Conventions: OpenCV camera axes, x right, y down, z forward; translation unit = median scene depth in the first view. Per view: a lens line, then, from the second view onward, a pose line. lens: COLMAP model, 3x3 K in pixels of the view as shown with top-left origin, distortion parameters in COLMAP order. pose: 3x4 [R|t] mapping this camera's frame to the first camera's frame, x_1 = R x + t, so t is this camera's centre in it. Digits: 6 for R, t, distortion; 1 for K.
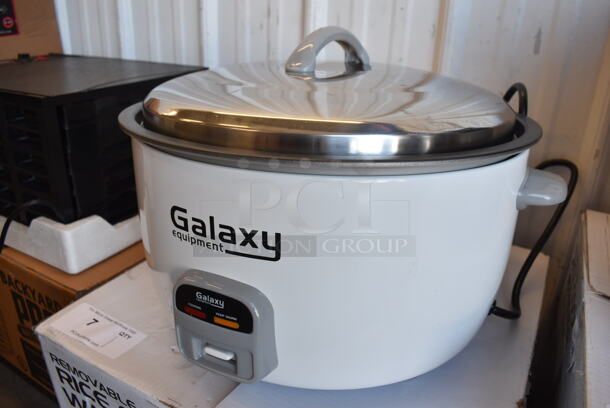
lens RADIAL K [[473.8, 0, 305.0], [0, 473.8, 204.0], [0, 0, 1]] dist [-0.076835, -0.001837]
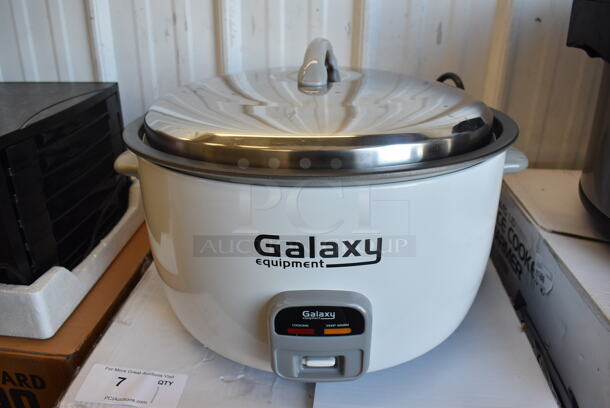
lens RADIAL K [[473.8, 0, 305.0], [0, 473.8, 204.0], [0, 0, 1]] dist [-0.076835, -0.001837]
pose [[0.909336, -0.193844, 0.368147, -0.542817], [0.181834, 0.981016, 0.067408, -0.109505], [-0.374225, 0.005645, 0.927321, 0.035070]]
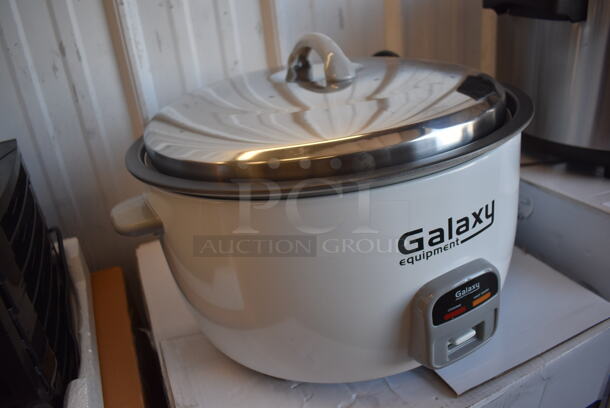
lens RADIAL K [[473.8, 0, 305.0], [0, 473.8, 204.0], [0, 0, 1]] dist [-0.076835, -0.001837]
pose [[0.585420, -0.429263, 0.687762, -1.017783], [0.425448, 0.884792, 0.190099, -0.314610], [-0.690129, 0.181318, 0.700604, 0.452719]]
